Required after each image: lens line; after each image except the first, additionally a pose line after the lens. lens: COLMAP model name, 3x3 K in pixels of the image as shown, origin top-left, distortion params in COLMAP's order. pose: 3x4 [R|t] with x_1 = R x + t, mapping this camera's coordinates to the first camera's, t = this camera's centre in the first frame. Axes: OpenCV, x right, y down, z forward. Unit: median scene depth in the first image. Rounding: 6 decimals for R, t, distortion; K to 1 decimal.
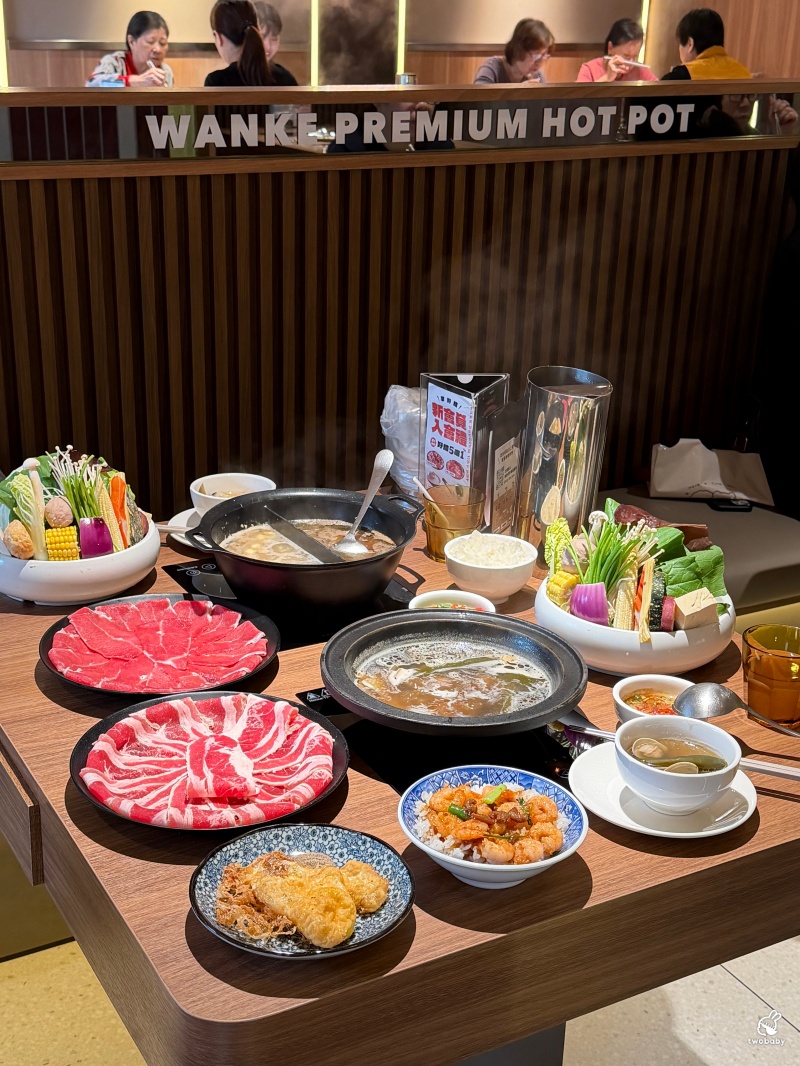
lens RADIAL K [[1461.5, 0, 400.0], [0, 1461.5, 533.0], [0, 0, 1]] dist [0.159486, -0.004585]
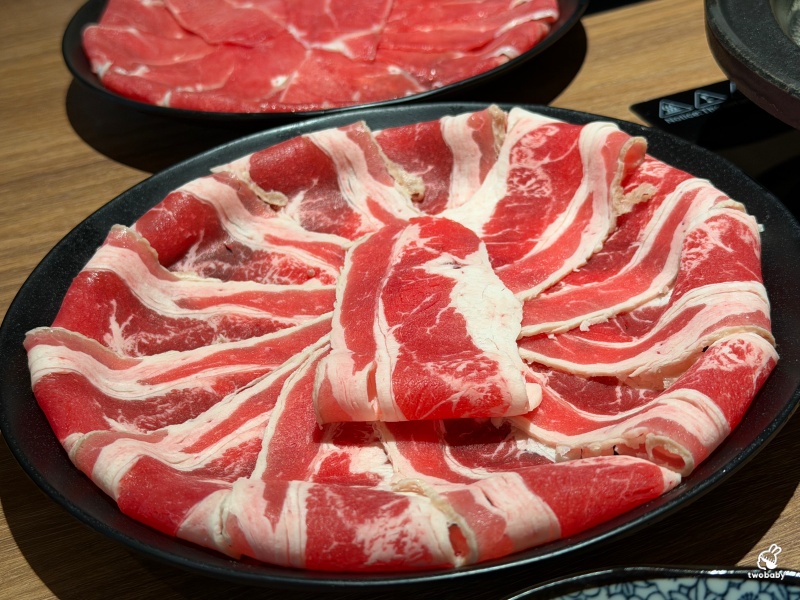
lens RADIAL K [[1172.9, 0, 400.0], [0, 1172.9, 300.0], [0, 0, 1]] dist [0.152643, -0.008506]
pose [[0.972090, -0.004342, -0.234568, -0.061774], [0.061991, 0.969048, 0.238961, 0.086449], [0.226271, -0.246832, 0.942271, 0.718288]]
